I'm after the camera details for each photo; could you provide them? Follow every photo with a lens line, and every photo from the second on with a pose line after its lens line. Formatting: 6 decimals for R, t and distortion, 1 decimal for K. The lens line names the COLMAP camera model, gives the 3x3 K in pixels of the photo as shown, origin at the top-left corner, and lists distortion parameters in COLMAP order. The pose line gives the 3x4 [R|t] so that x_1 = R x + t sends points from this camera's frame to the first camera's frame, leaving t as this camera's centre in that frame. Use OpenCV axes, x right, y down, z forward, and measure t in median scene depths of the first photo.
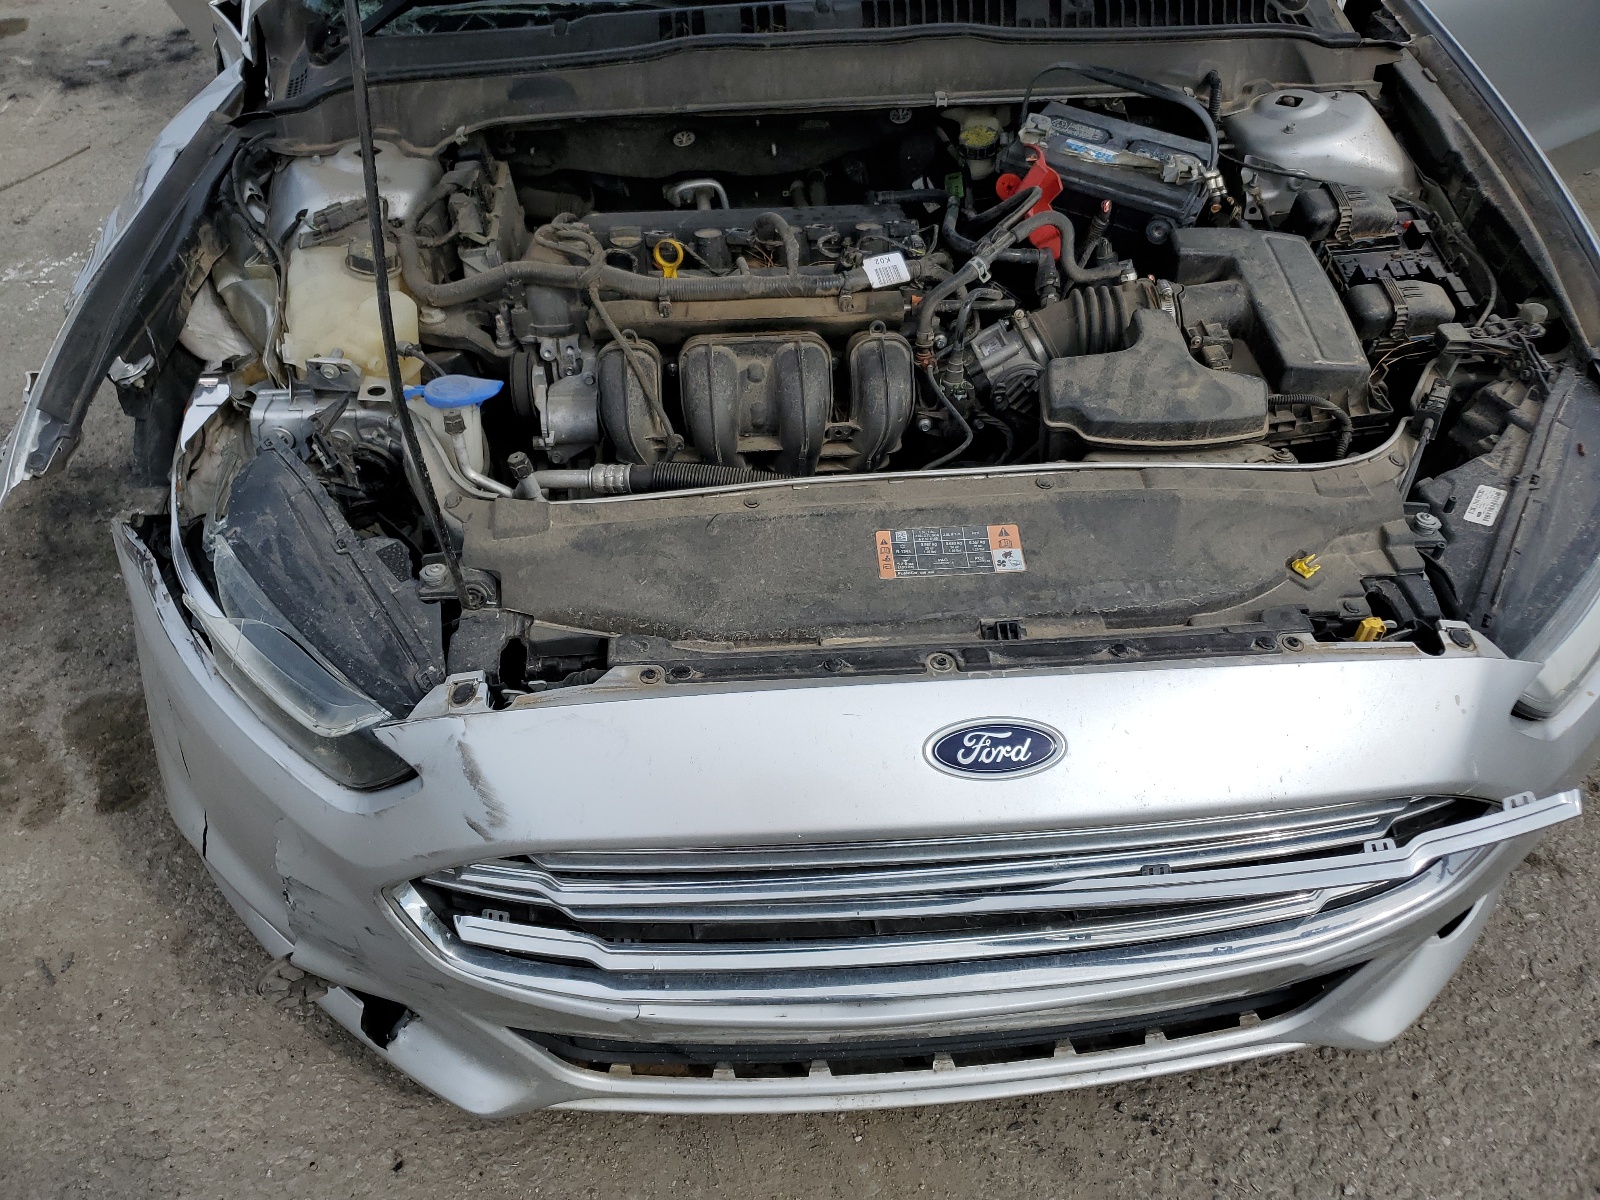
lens RADIAL K [[1206.8, 0, 778.2], [0, 1206.8, 598.4], [0, 0, 1]] dist [0.078273, -0.077326]
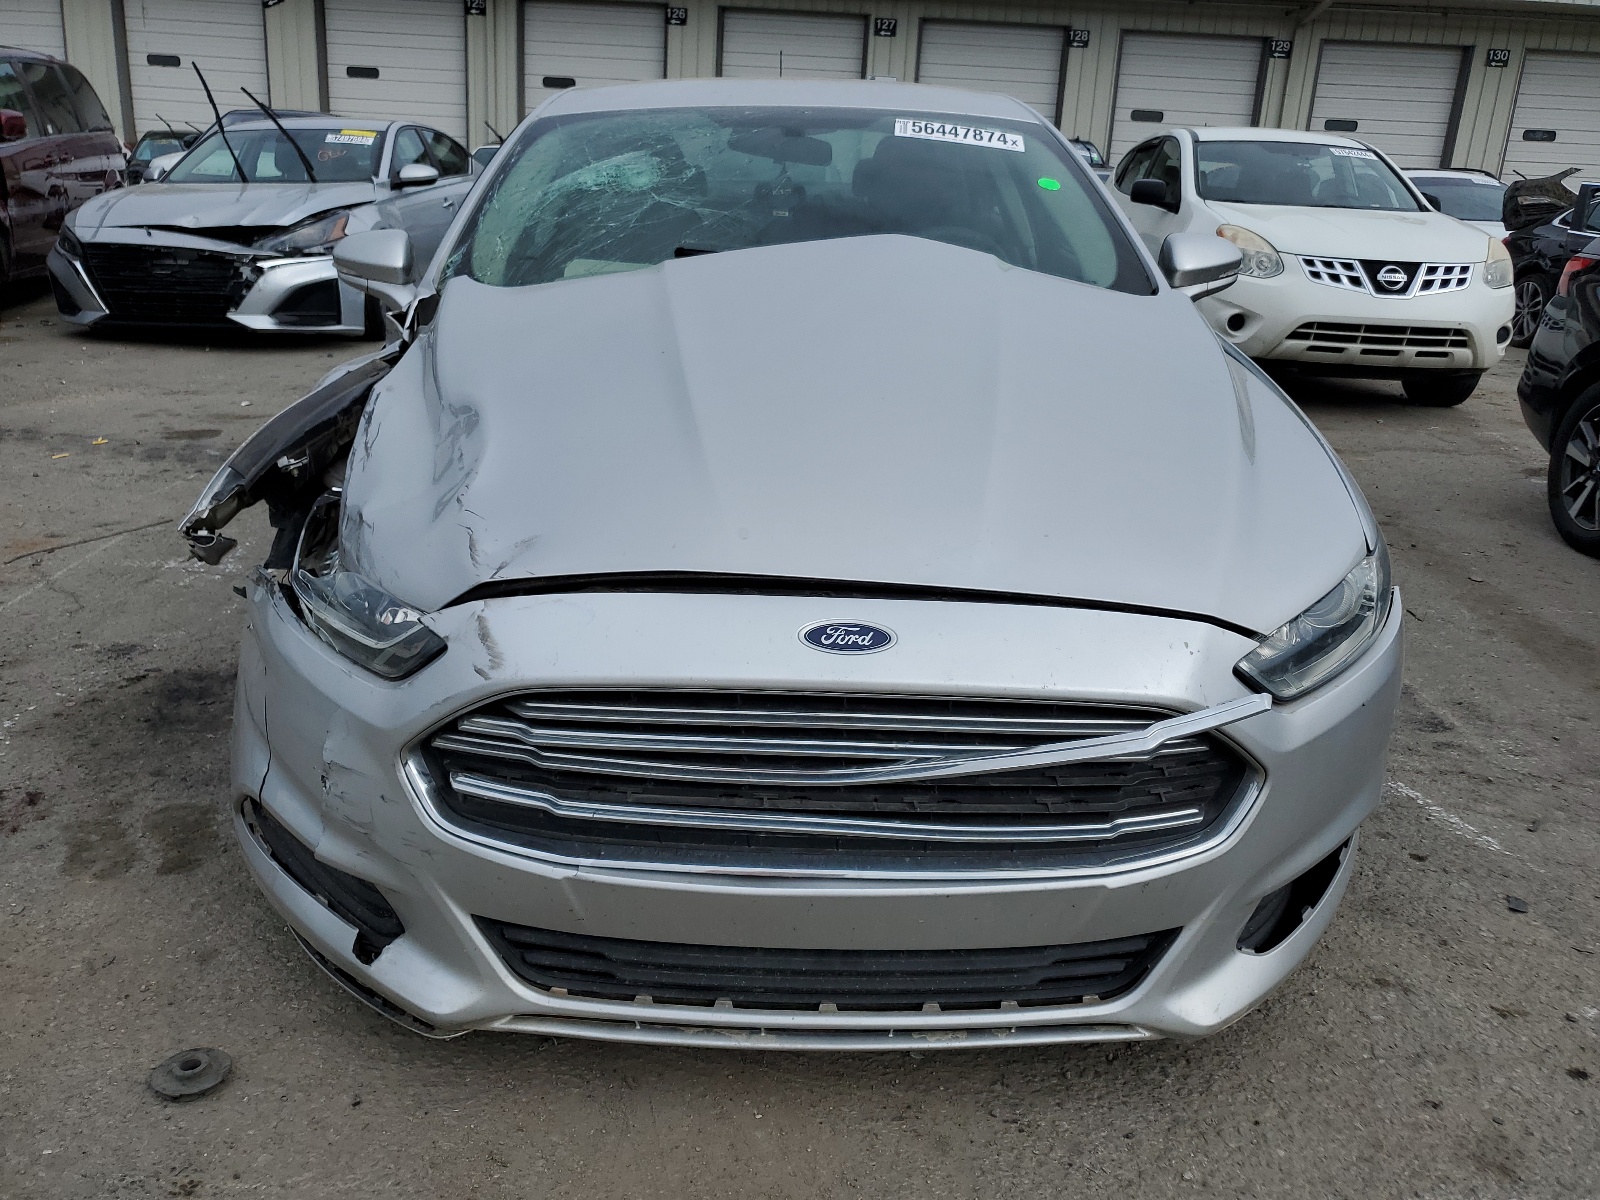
lens RADIAL K [[1249.5, 0, 800.0], [0, 1249.5, 600.0], [0, 0, 1]] dist [0.004657, 0.017650]
pose [[0.997469, 0.056572, -0.043061, 0.125790], [-0.069165, 0.912344, -0.403539, 0.467640], [0.016458, 0.405496, 0.913949, -0.251082]]
